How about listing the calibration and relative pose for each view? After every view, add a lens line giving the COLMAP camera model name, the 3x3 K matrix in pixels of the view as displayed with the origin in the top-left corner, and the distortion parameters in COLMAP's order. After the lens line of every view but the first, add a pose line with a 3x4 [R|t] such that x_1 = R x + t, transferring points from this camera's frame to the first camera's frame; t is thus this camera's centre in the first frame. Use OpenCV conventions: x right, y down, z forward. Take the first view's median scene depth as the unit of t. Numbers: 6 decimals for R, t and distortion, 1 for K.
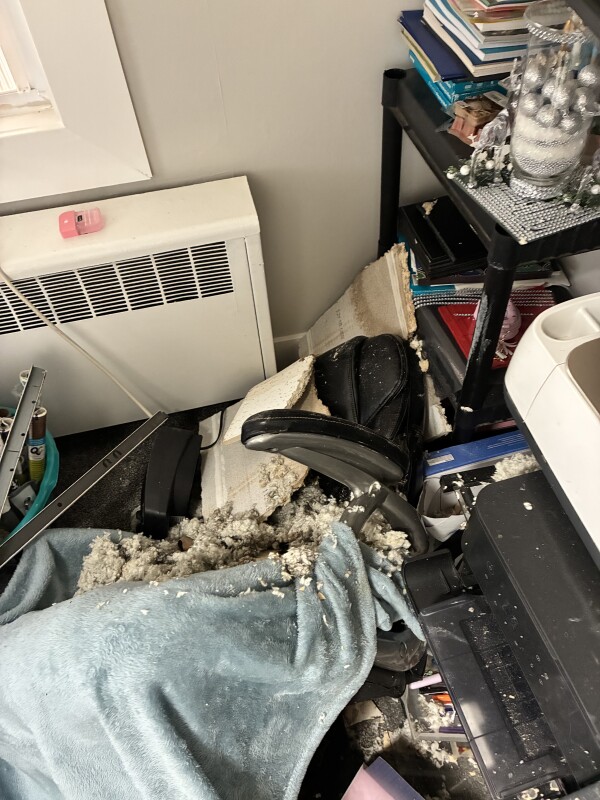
lens RADIAL K [[609.1, 0, 293.1], [0, 609.1, 392.5], [0, 0, 1]] dist [0.055538, -0.075582]
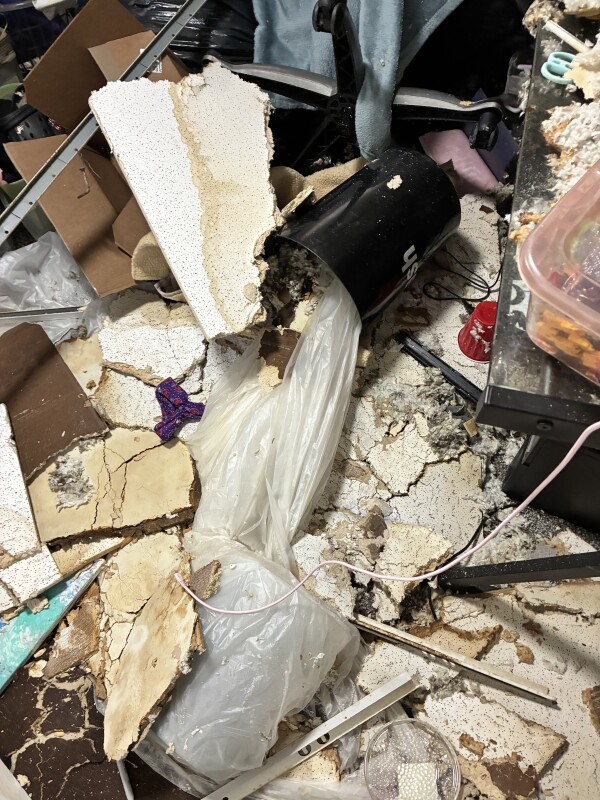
lens RADIAL K [[609.1, 0, 298.2], [0, 609.1, 393.9], [0, 0, 1]] dist [0.055538, -0.075582]
pose [[0.895457, 0.394058, -0.207065, 0.288595], [-0.337884, 0.904516, 0.260166, 0.847001], [0.289814, -0.163003, 0.943100, -0.585963]]
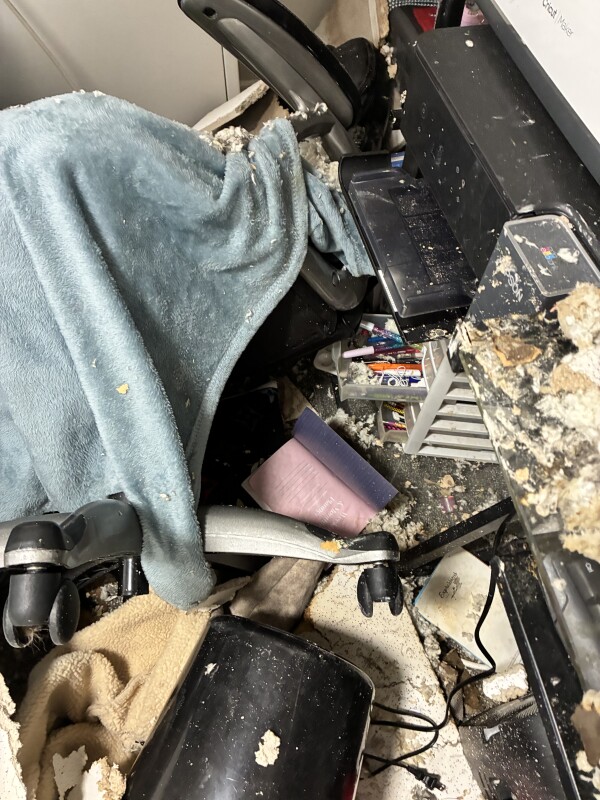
lens RADIAL K [[609.1, 0, 294.8], [0, 609.1, 392.3], [0, 0, 1]] dist [0.055538, -0.075582]
pose [[0.996872, 0.066858, 0.042138, 0.060817], [-0.072388, 0.986426, 0.147392, 0.340052], [-0.031712, -0.149981, 0.988180, -0.012240]]
